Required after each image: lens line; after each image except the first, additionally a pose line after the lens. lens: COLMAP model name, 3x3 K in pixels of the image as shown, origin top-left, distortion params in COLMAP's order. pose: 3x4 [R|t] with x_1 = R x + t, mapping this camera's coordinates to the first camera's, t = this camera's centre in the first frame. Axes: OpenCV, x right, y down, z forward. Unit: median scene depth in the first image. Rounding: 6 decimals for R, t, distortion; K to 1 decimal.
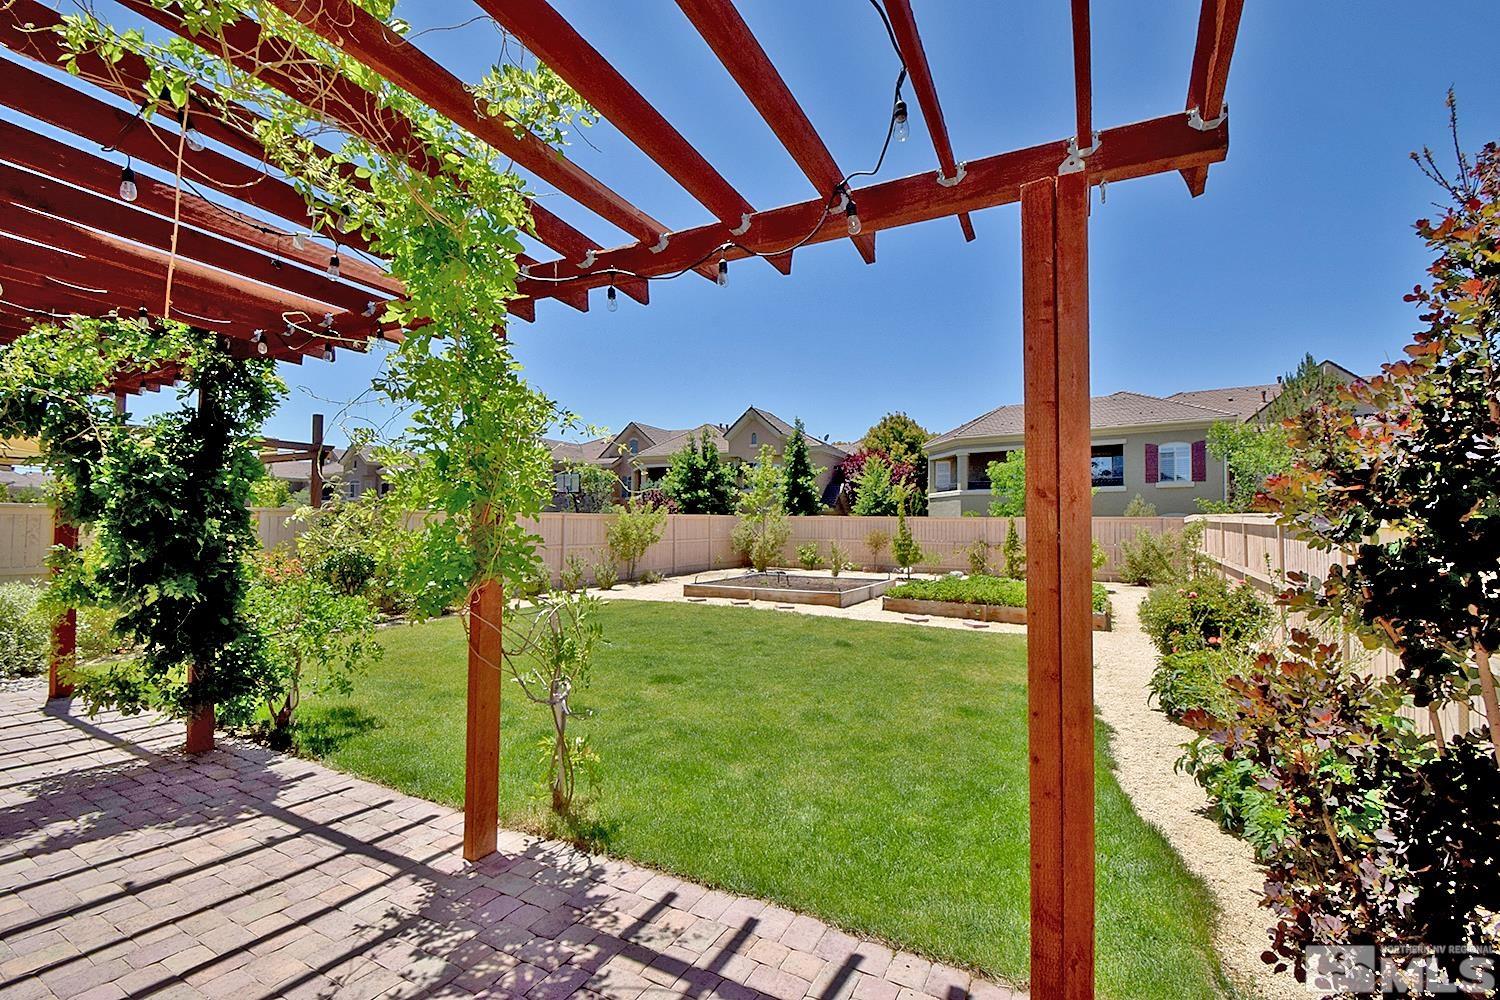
lens RADIAL K [[664.2, 0, 745.8], [0, 664.2, 502.7], [0, 0, 1]] dist [0.019742, -0.024302]
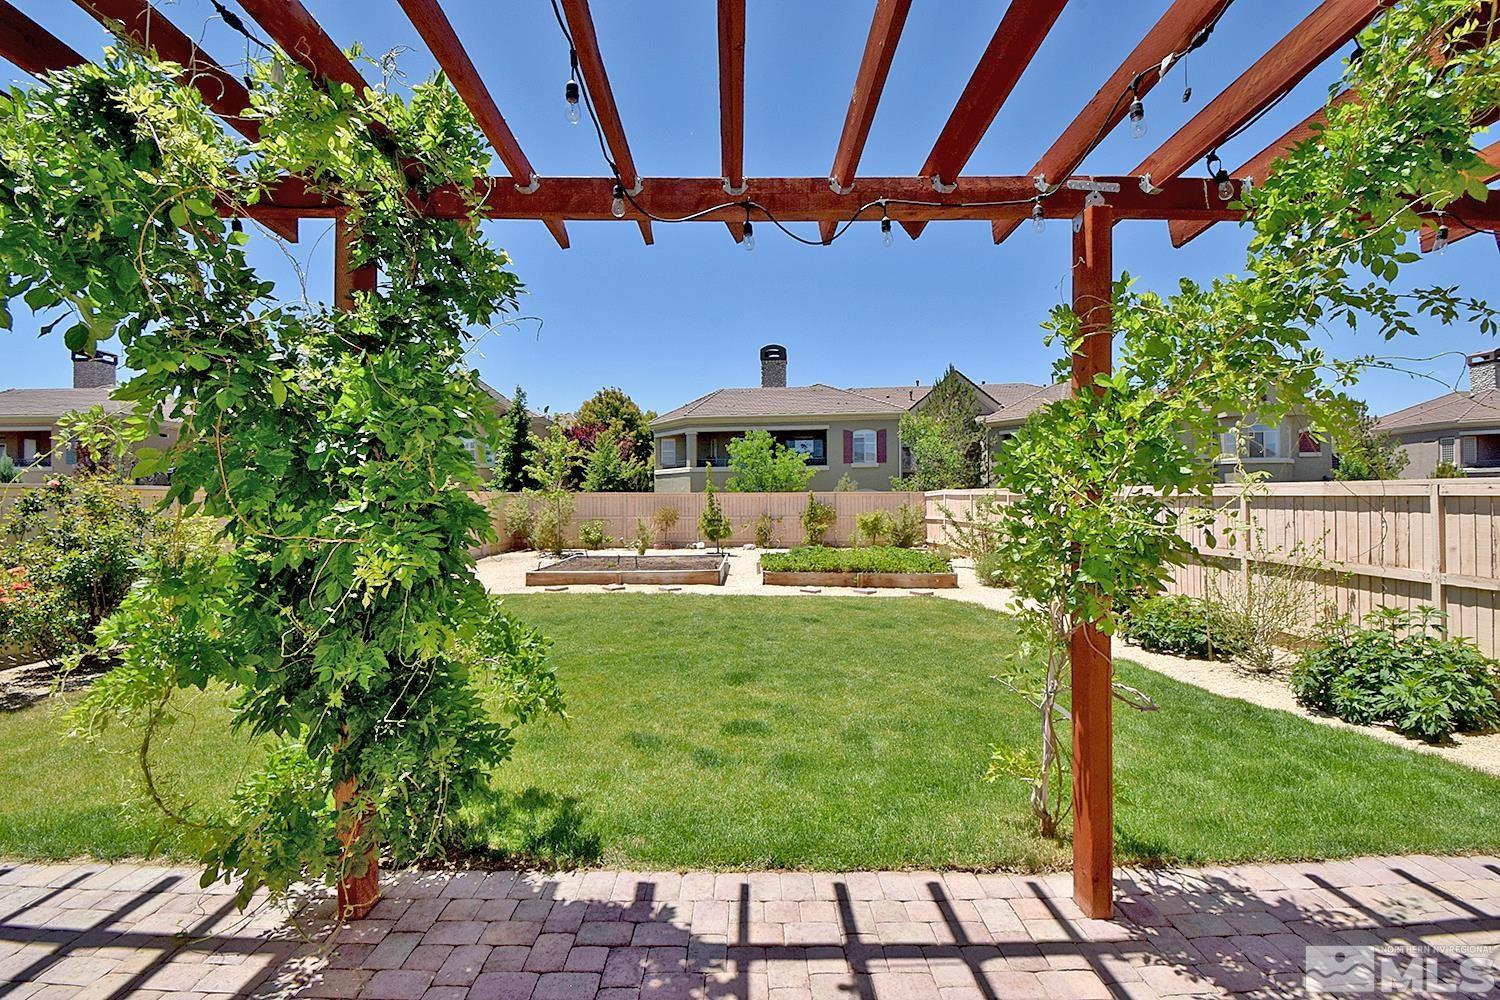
lens RADIAL K [[664.2, 0, 745.8], [0, 664.2, 502.7], [0, 0, 1]] dist [0.019742, -0.024302]
pose [[0.874147, -0.012691, 0.485496, -0.205509], [-0.004108, 0.999430, 0.033522, 0.002464], [-0.485645, -0.031298, 0.873596, 0.092339]]
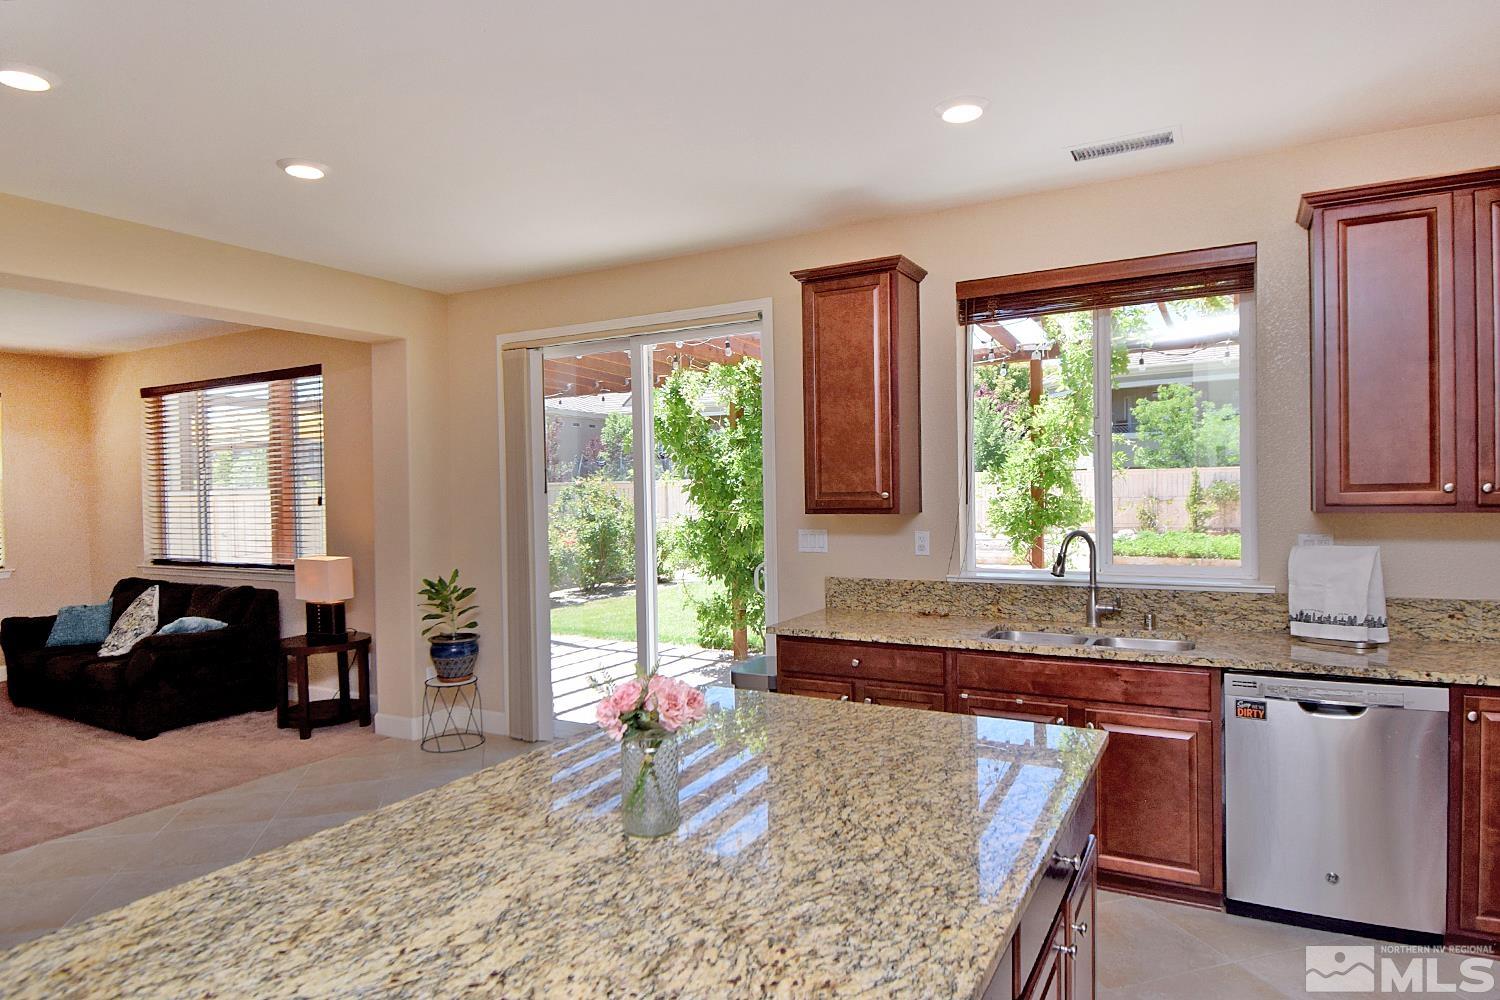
lens RADIAL K [[896.0, 0, 750.0], [0, 896.0, 500.0], [0, 0, 1]] dist [0.001099, -0.000318]
pose [[0.999597, -0.028385, -0.000098, -0.202531], [0.028351, 0.998243, 0.052027, -0.016601], [-0.001379, -0.052009, 0.998646, -0.225842]]
